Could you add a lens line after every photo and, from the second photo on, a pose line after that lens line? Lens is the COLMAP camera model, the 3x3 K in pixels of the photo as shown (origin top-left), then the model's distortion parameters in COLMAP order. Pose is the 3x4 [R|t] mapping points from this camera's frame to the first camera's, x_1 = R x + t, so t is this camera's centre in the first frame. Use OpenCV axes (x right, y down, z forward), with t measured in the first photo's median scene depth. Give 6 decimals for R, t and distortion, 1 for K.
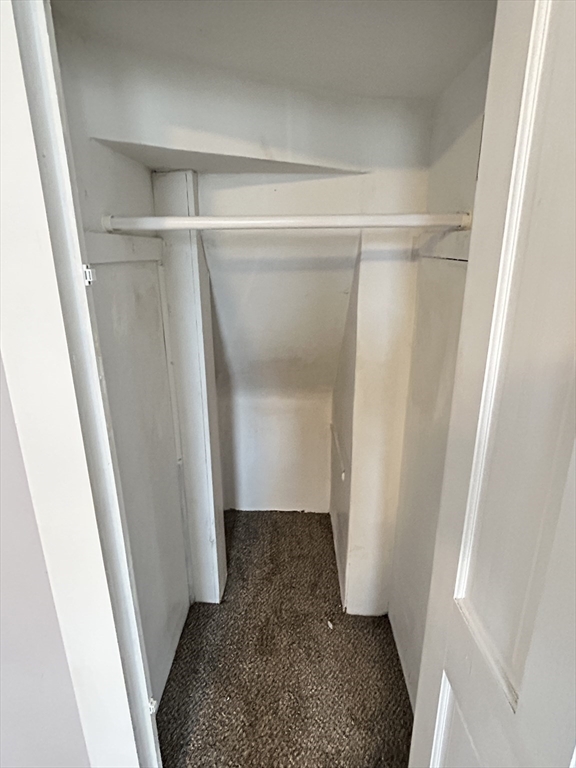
lens RADIAL K [[426.7, 0, 287.5], [0, 426.7, 384.9], [0, 0, 1]] dist [-0.001328, -0.000005]
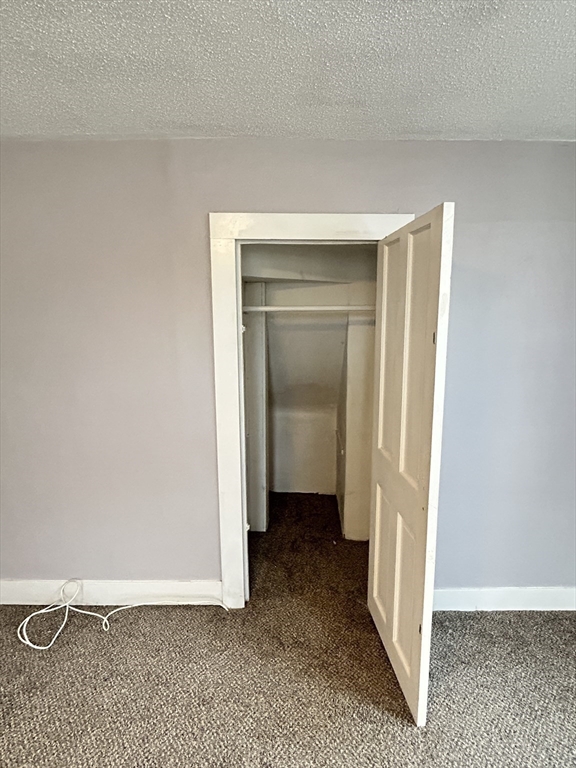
lens RADIAL K [[426.7, 0, 289.5], [0, 426.7, 384.1], [0, 0, 1]] dist [-0.001328, -0.000005]
pose [[0.999675, 0.009111, -0.023789, -0.038884], [-0.012555, 0.988767, -0.148937, 0.210574], [0.022165, 0.149187, 0.988560, -0.701179]]
